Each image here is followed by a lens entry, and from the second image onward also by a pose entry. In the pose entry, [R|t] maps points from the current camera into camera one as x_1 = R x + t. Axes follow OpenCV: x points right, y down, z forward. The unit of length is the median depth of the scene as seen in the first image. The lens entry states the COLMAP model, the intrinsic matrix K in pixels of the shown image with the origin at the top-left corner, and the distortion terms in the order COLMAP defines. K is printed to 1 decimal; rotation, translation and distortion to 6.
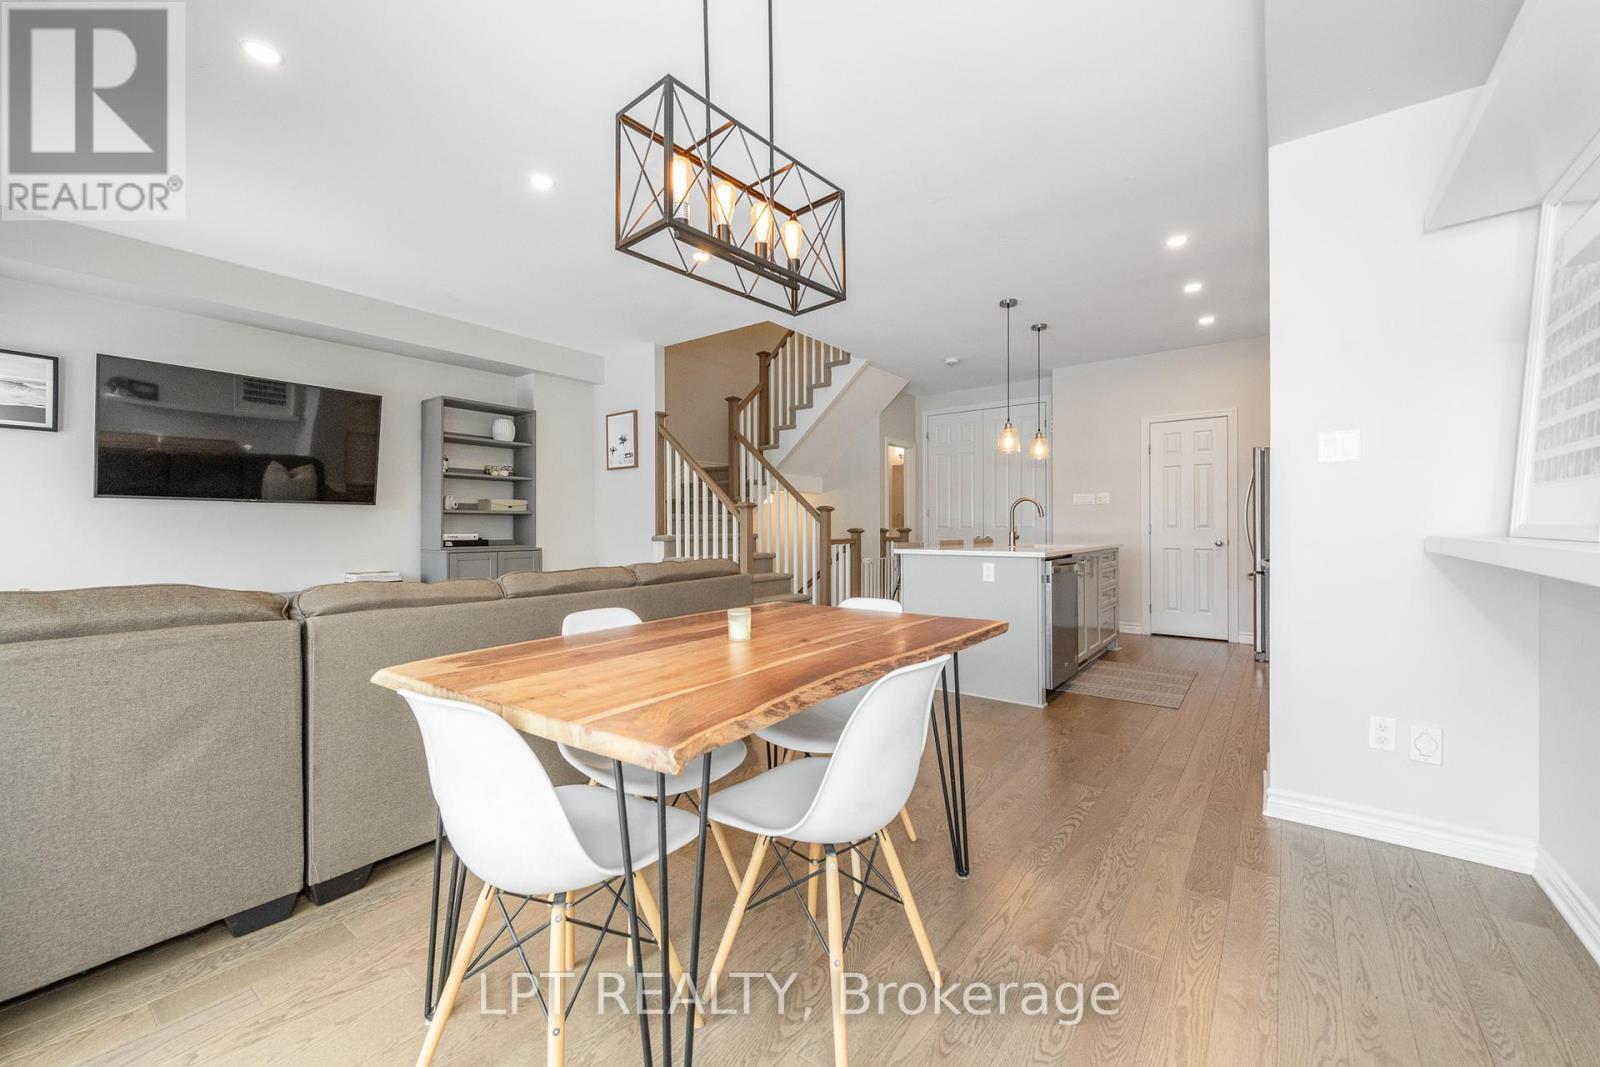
lens RADIAL K [[631.4, 0, 788.2], [0, 631.4, 526.7], [0, 0, 1]] dist [0.009305, -0.002035]
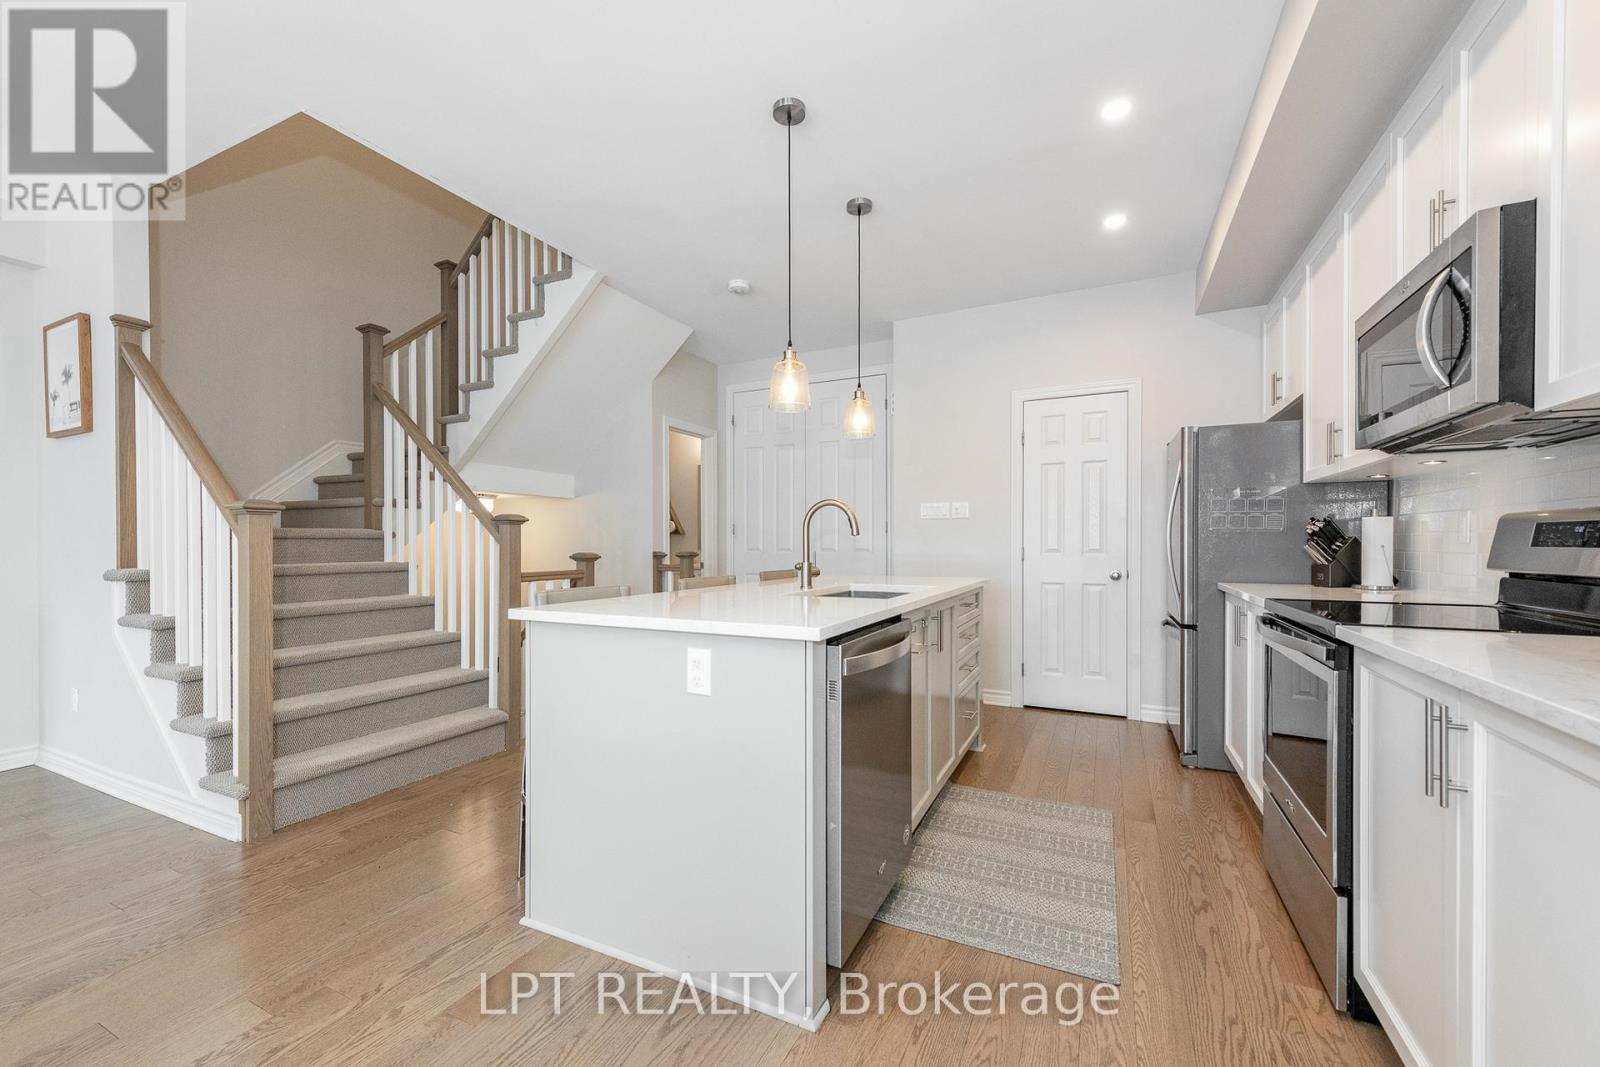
lens RADIAL K [[631.4, 0, 802.4], [0, 631.4, 548.5], [0, 0, 1]] dist [0.009305, -0.002035]
pose [[0.976455, 0.001383, 0.215717, 0.181849], [-0.002355, 0.999988, 0.004251, -0.005043], [-0.215708, -0.004659, 0.976447, 0.366100]]
